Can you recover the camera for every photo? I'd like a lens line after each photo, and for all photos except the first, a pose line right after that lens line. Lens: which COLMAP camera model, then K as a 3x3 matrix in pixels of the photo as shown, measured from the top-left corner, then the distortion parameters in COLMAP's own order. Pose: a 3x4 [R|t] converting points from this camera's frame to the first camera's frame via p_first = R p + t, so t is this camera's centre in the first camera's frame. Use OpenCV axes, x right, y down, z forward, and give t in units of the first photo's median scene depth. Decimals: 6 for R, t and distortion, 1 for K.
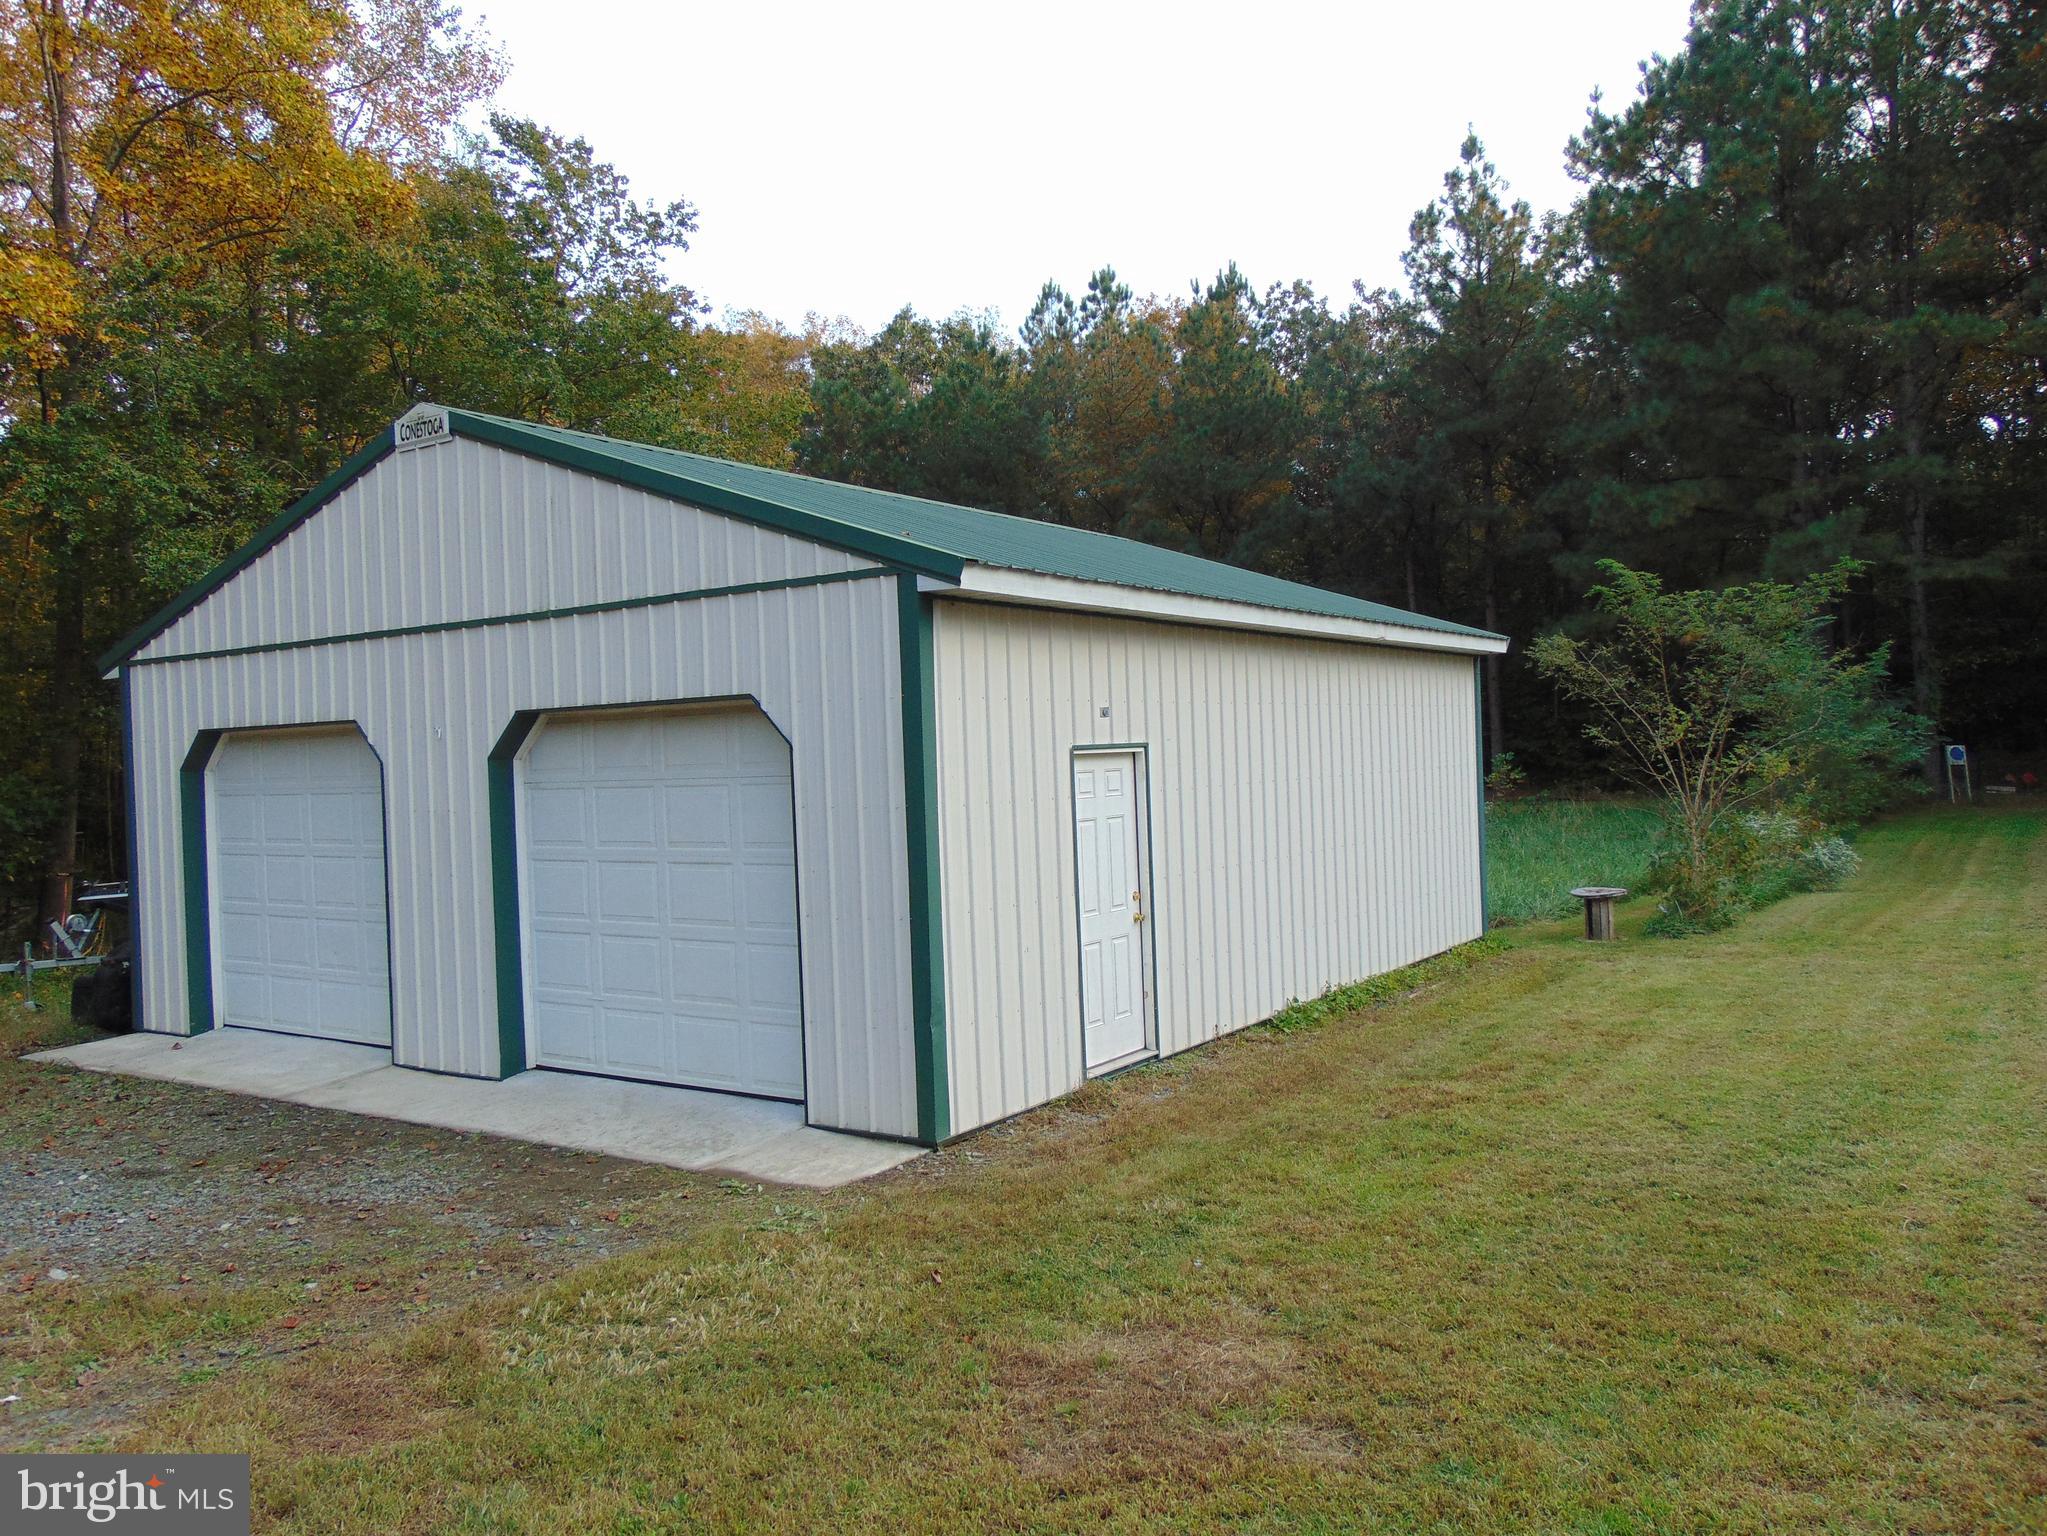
lens RADIAL K [[1504.6, 0, 1027.1], [0, 1504.6, 753.4], [0, 0, 1]] dist [-0.000664, 0.012634]
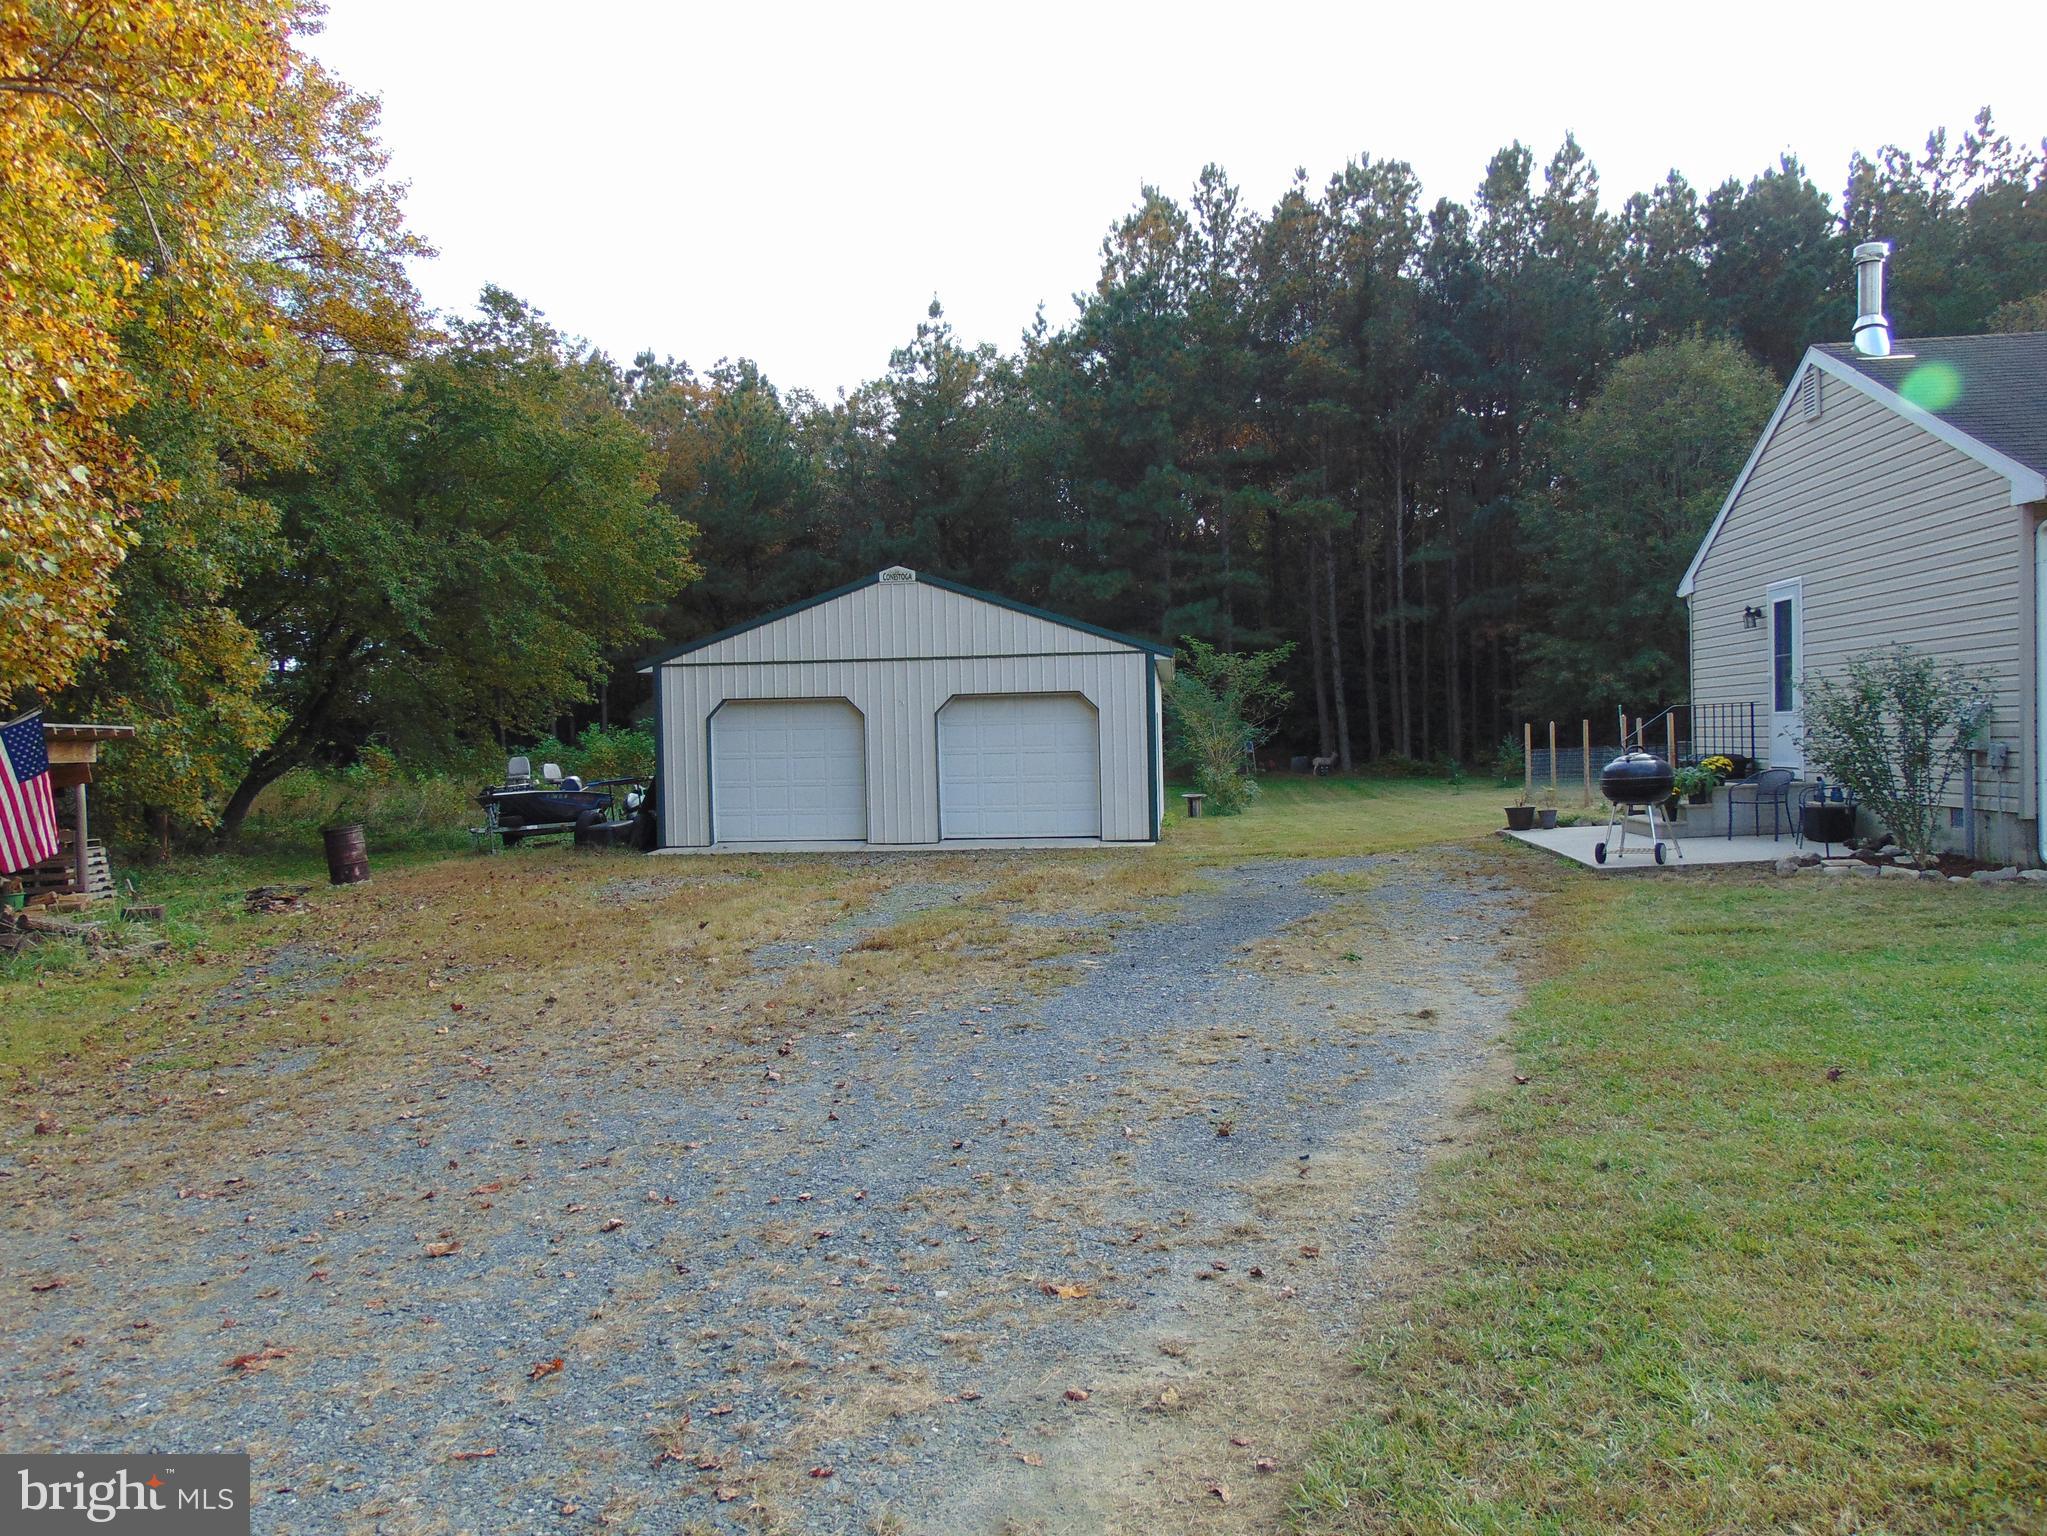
lens RADIAL K [[1519.2, 0, 1036.9], [0, 1519.2, 777.0], [0, 0, 1]] dist [-0.076849, 0.119047]
pose [[0.873185, 0.002374, 0.487383, -0.445791], [-0.006840, 0.999949, 0.007383, 0.027835], [-0.487341, -0.009781, 0.873157, -0.394924]]
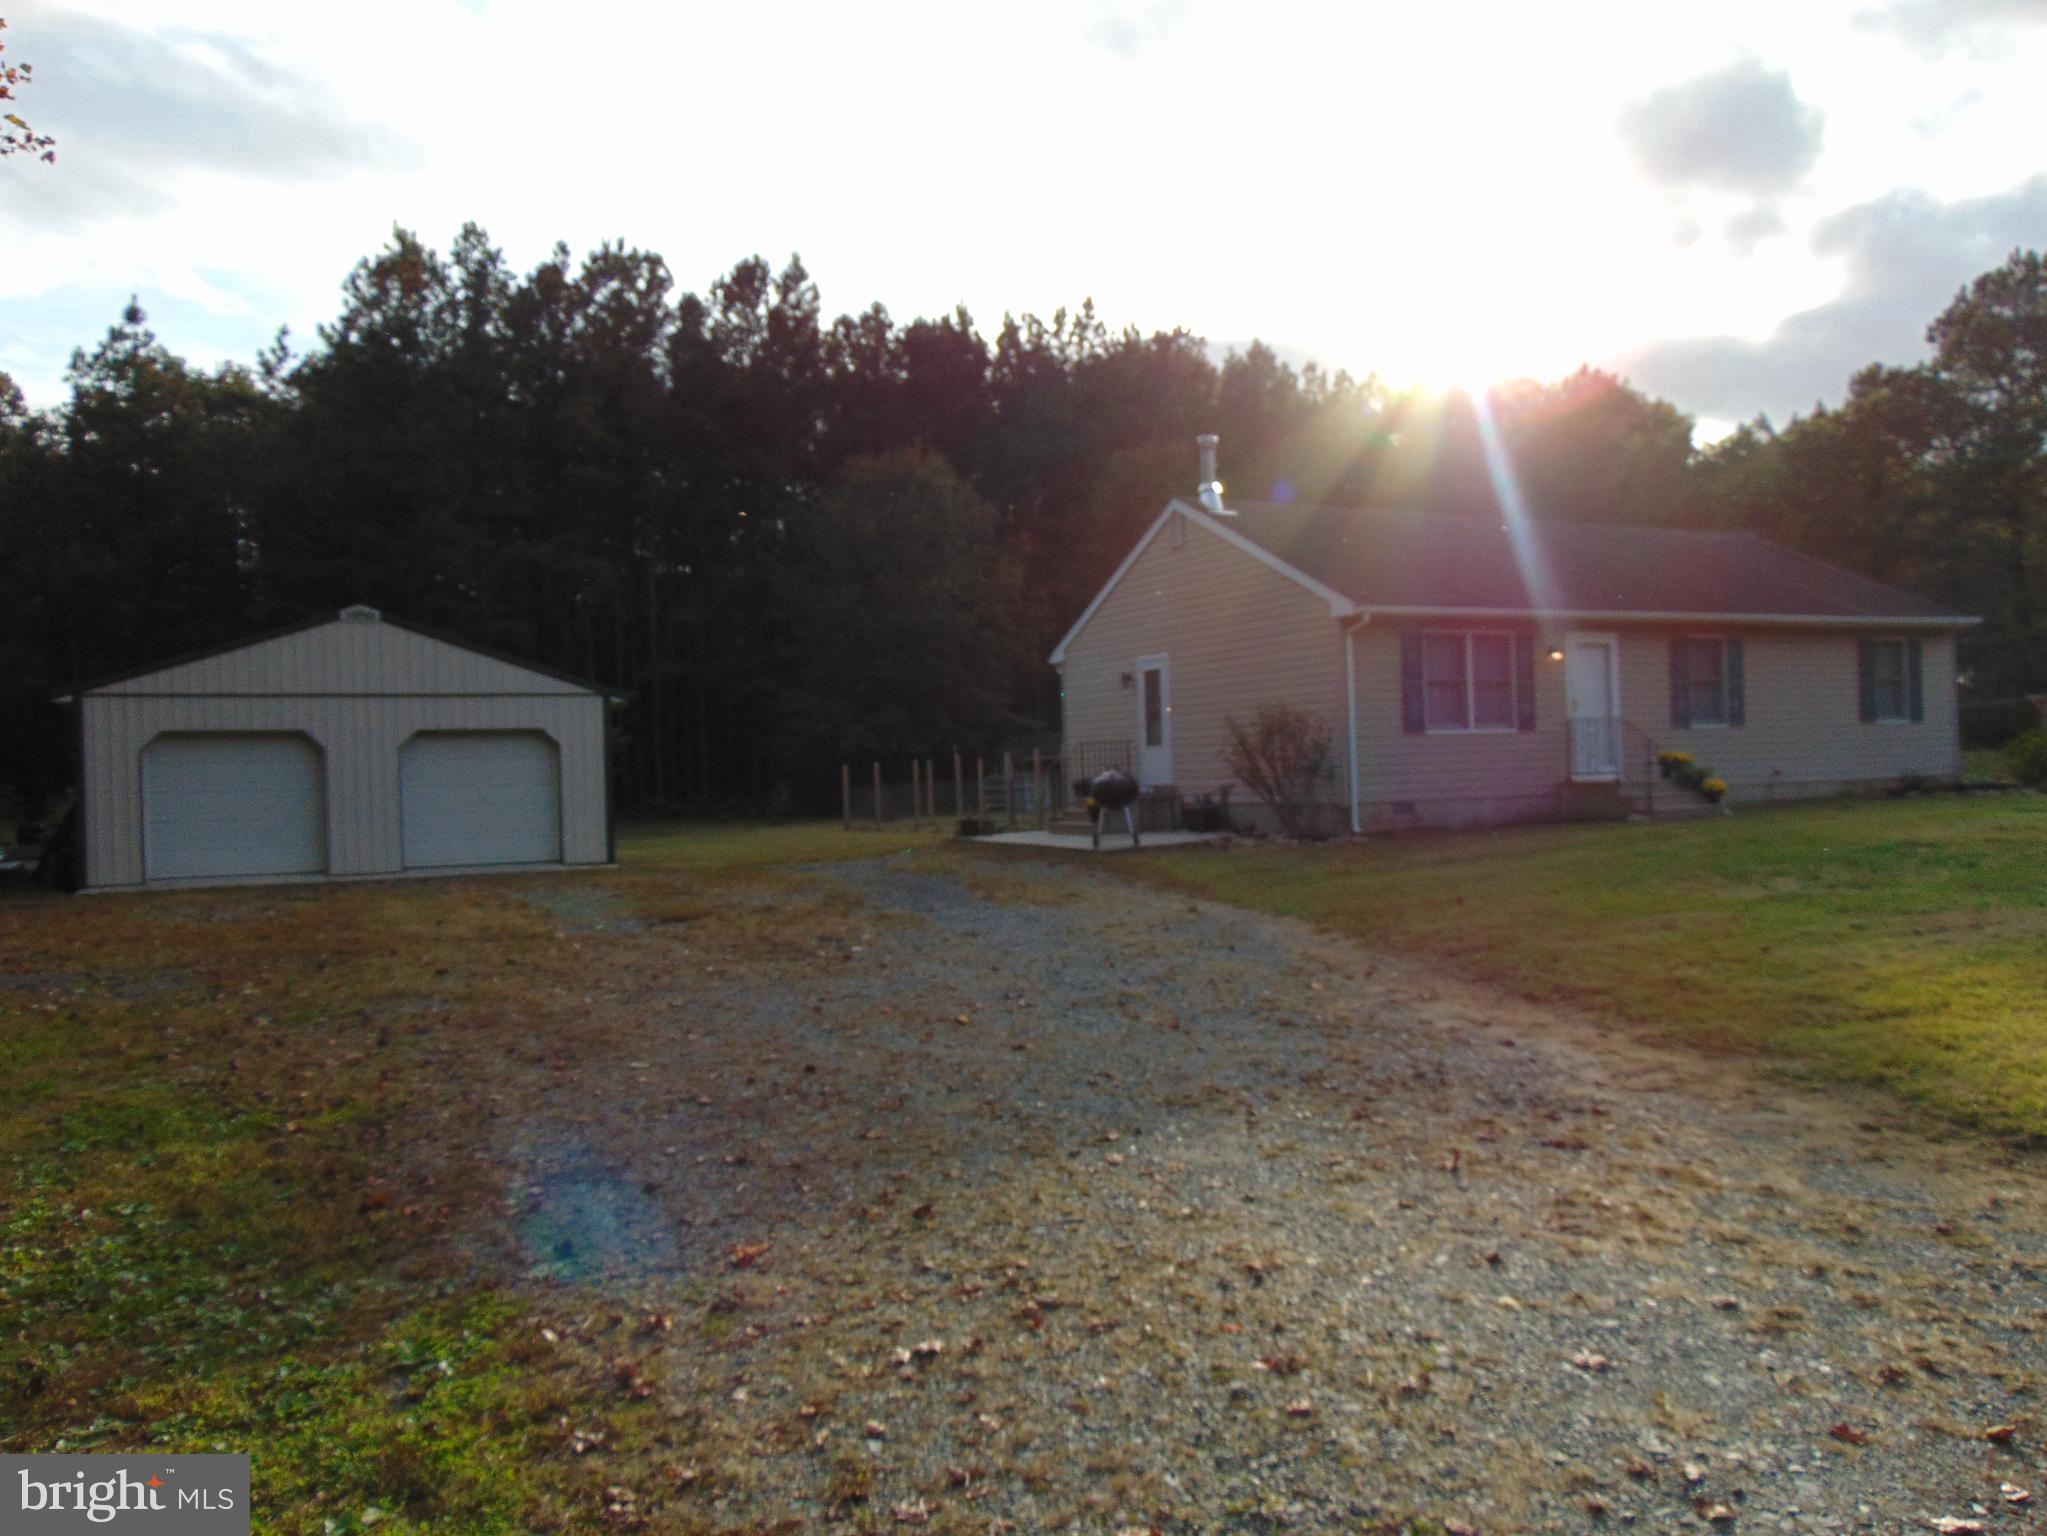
lens RADIAL K [[1491.6, 0, 1003.4], [0, 1491.6, 776.1], [0, 0, 1]] dist [-0.001358, 0.062643]
pose [[0.489676, 0.020031, 0.871674, -0.654675], [0.010201, 0.999536, -0.028700, 0.042638], [-0.871845, 0.022945, 0.489244, -0.364880]]
